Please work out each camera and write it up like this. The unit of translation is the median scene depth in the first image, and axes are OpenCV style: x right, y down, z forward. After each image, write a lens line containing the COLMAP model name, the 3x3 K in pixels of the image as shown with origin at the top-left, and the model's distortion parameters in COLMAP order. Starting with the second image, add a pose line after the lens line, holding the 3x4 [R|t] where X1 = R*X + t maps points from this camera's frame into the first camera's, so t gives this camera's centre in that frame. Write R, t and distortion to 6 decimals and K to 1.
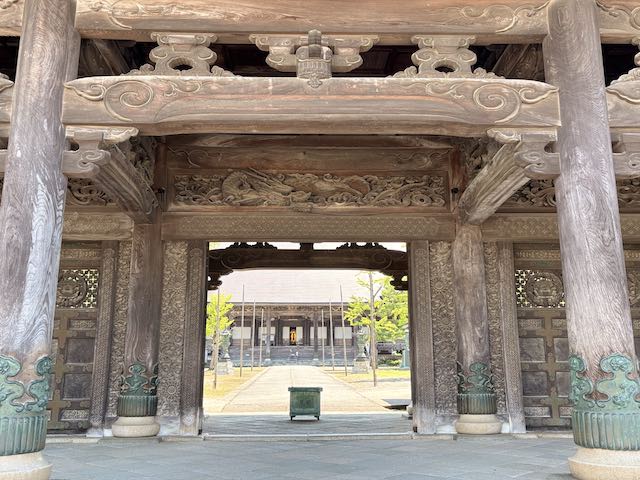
lens RADIAL K [[587.9, 0, 320.0], [0, 587.9, 240.0], [0, 0, 1]] dist [0.004426, -0.006500]
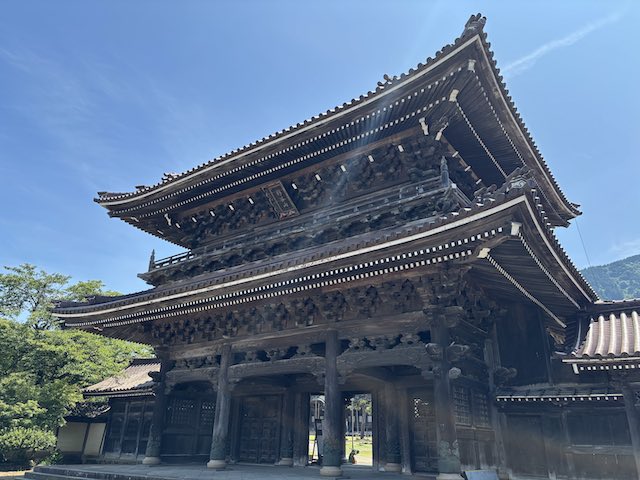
lens RADIAL K [[481.1, 0, 320.0], [0, 481.1, 240.0], [0, 0, 1]] dist [0.001454, 0.000137]
pose [[0.784323, -0.219205, -0.580333, 0.710144], [0.107677, 0.969394, -0.220636, -0.099986], [0.610936, 0.110562, 0.783921, -0.437784]]
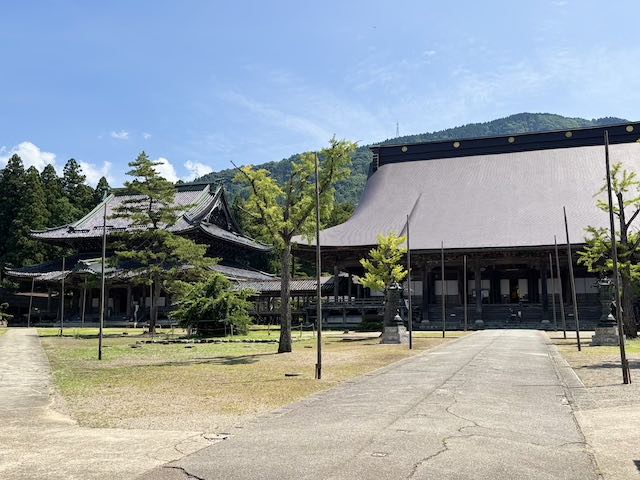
lens RADIAL K [[620.0, 0, 320.0], [0, 620.0, 240.0], [0, 0, 1]] dist [0.006742, -0.012143]
pose [[0.929320, -0.044095, -0.366632, 0.021757], [0.071429, 0.995559, 0.061317, 0.034300], [0.362300, -0.083171, 0.928343, 0.188592]]
